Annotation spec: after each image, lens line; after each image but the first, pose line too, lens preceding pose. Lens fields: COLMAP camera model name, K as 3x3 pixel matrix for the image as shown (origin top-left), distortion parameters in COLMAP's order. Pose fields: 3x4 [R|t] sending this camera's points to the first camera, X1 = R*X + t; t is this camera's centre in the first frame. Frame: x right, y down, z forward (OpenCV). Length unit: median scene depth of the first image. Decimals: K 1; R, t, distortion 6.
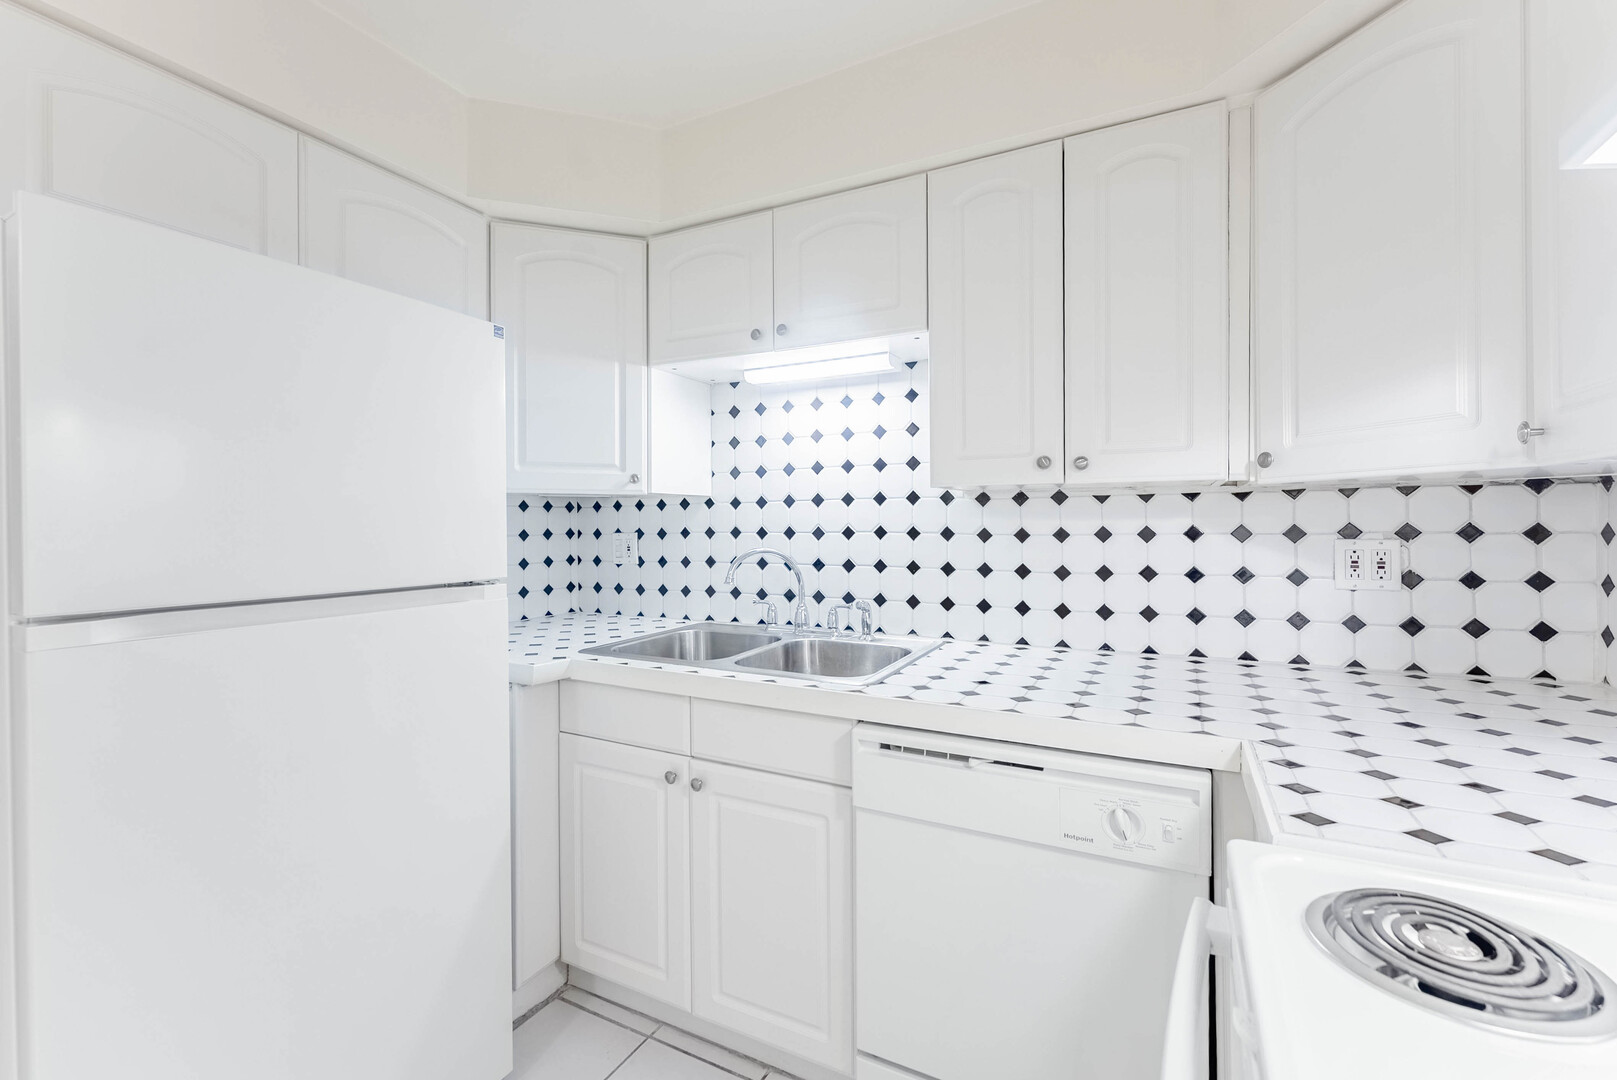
lens RADIAL K [[690.5, 0, 783.4], [0, 690.5, 530.9], [0, 0, 1]] dist [0.003795, -0.003013]
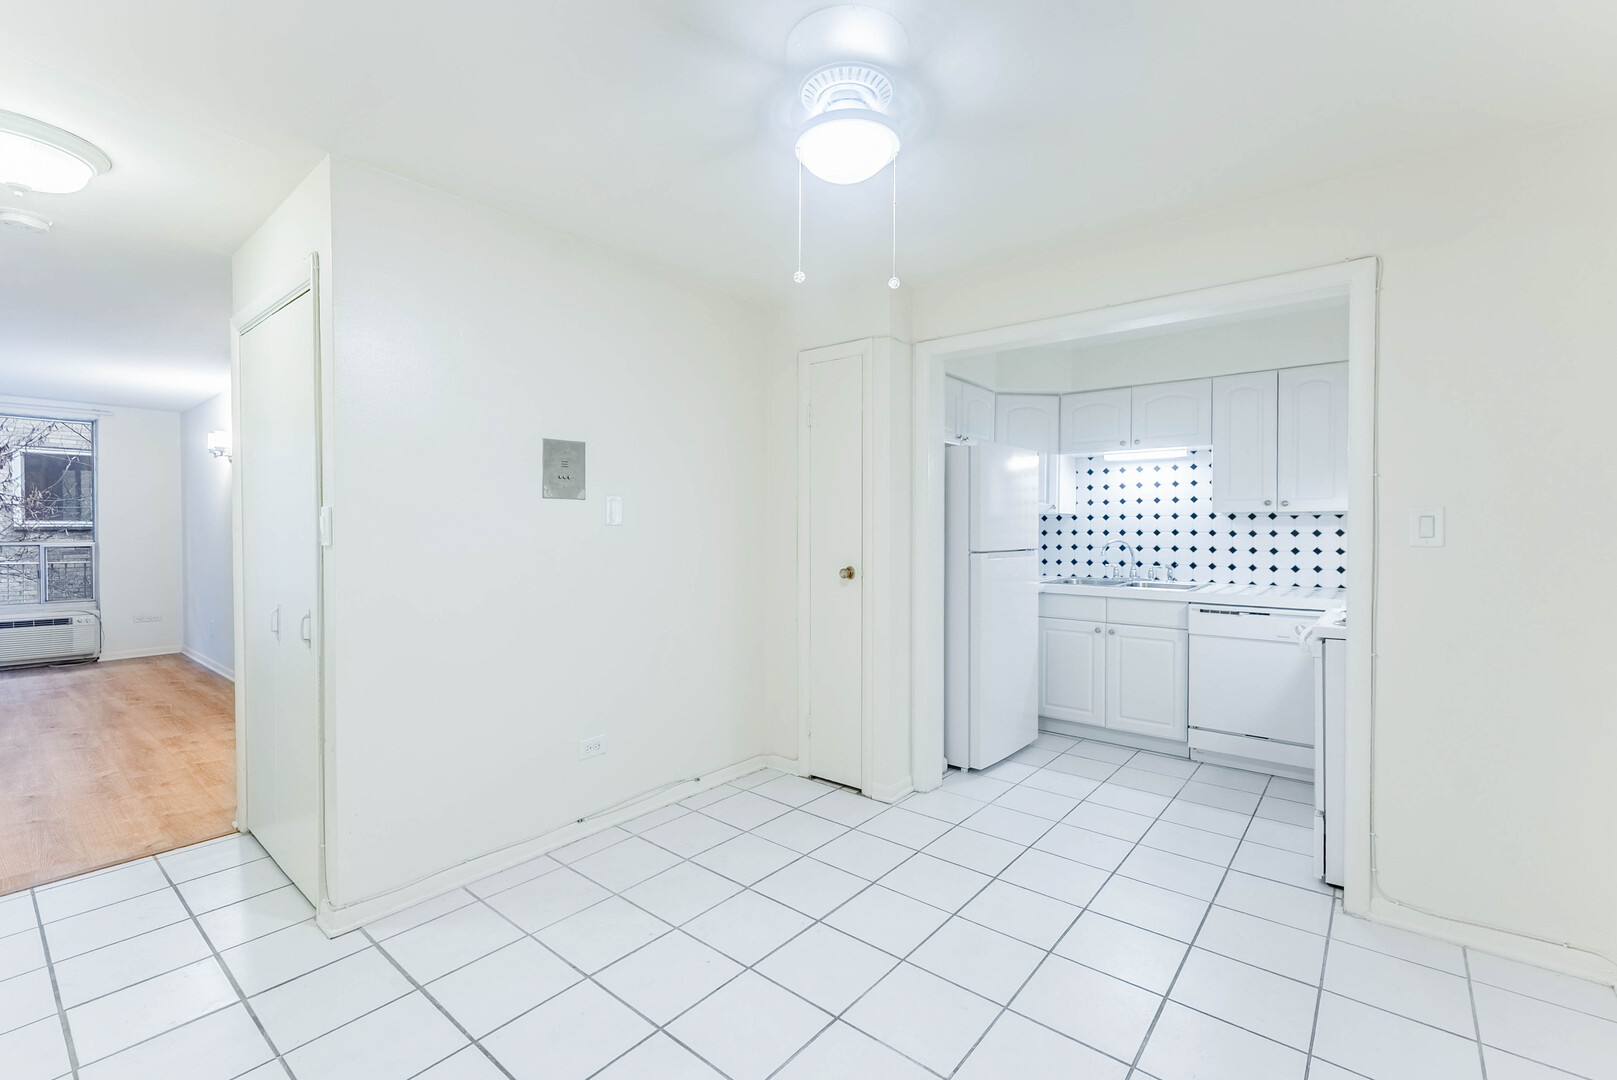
lens RADIAL K [[690.5, 0, 796.4], [0, 690.5, 531.6], [0, 0, 1]] dist [0.003795, -0.003013]
pose [[0.979624, 0.008033, -0.200677, -0.702849], [-0.009736, 0.999924, -0.007501, 0.033577], [0.200602, 0.009302, 0.979629, -1.588602]]
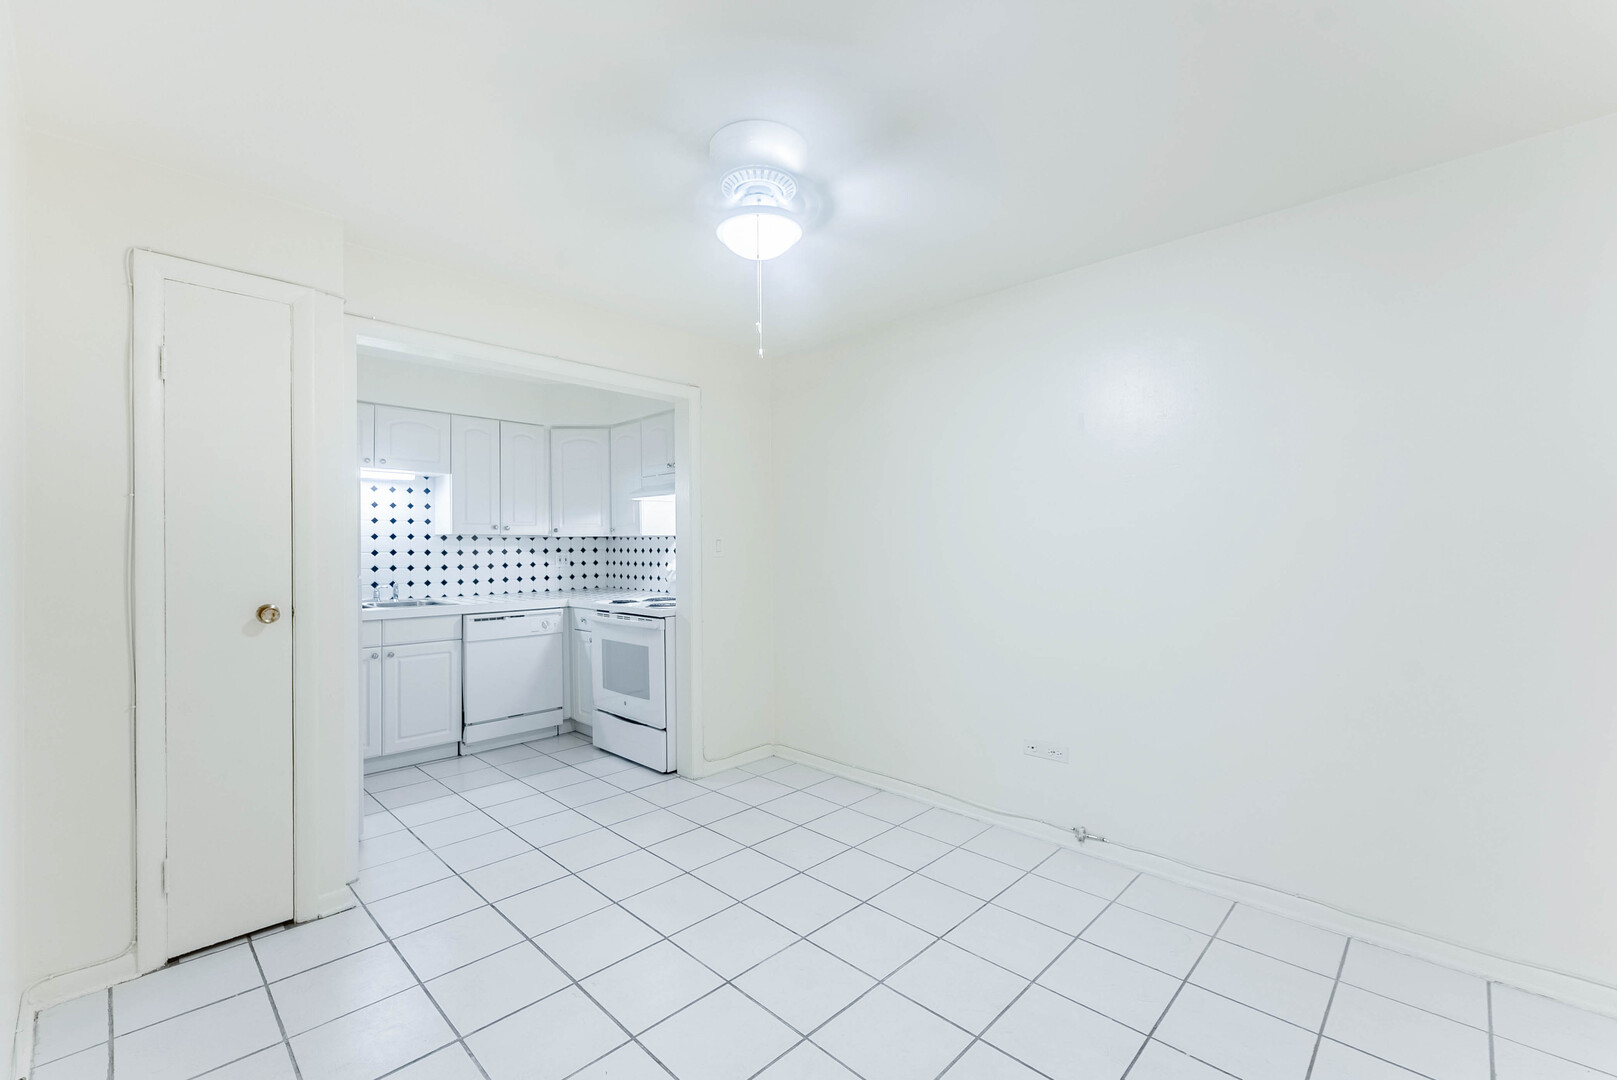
lens RADIAL K [[690.5, 0, 806.4], [0, 690.5, 542.2], [0, 0, 1]] dist [0.003795, -0.003013]
pose [[0.280724, 0.007246, 0.959761, -1.950603], [0.014256, 0.999830, -0.011719, 0.017891], [-0.959683, 0.016972, 0.280573, -1.038505]]
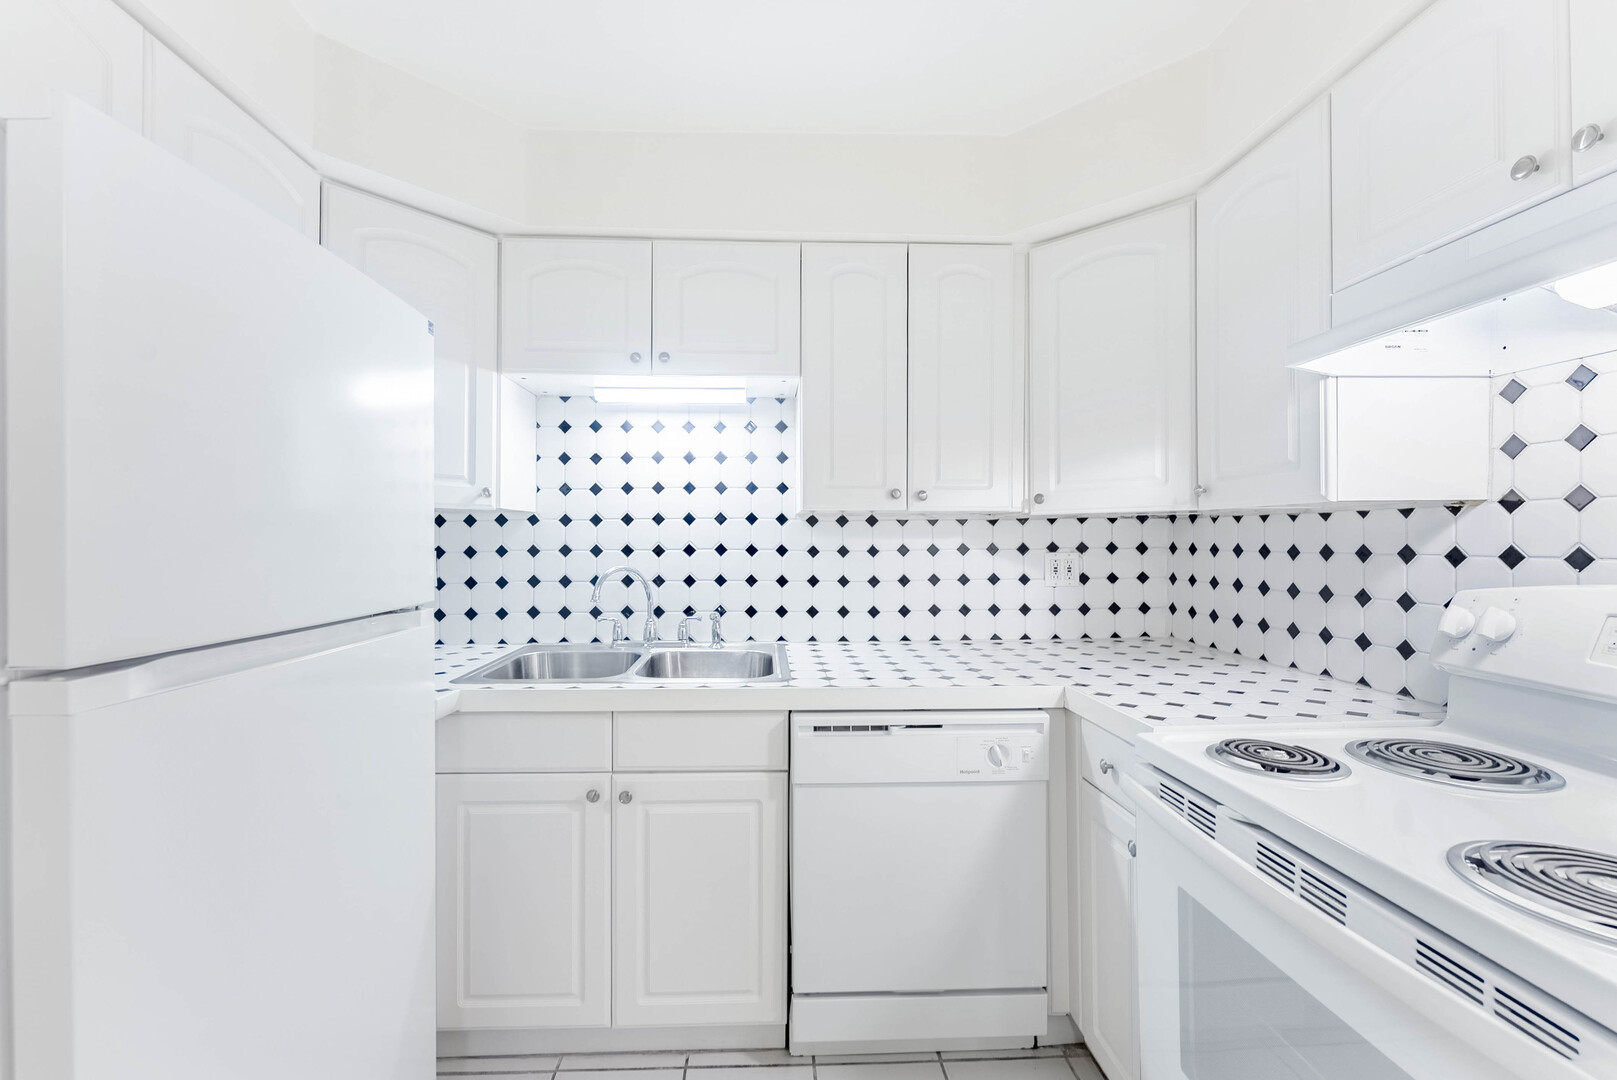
lens RADIAL K [[690.5, 0, 775.9], [0, 690.5, 544.4], [0, 0, 1]] dist [0.003795, -0.003013]
pose [[0.867523, 0.000085, 0.497396, -0.416492], [0.003018, 0.999981, -0.005435, 0.000602], [-0.497387, 0.006216, 0.867506, 0.002249]]
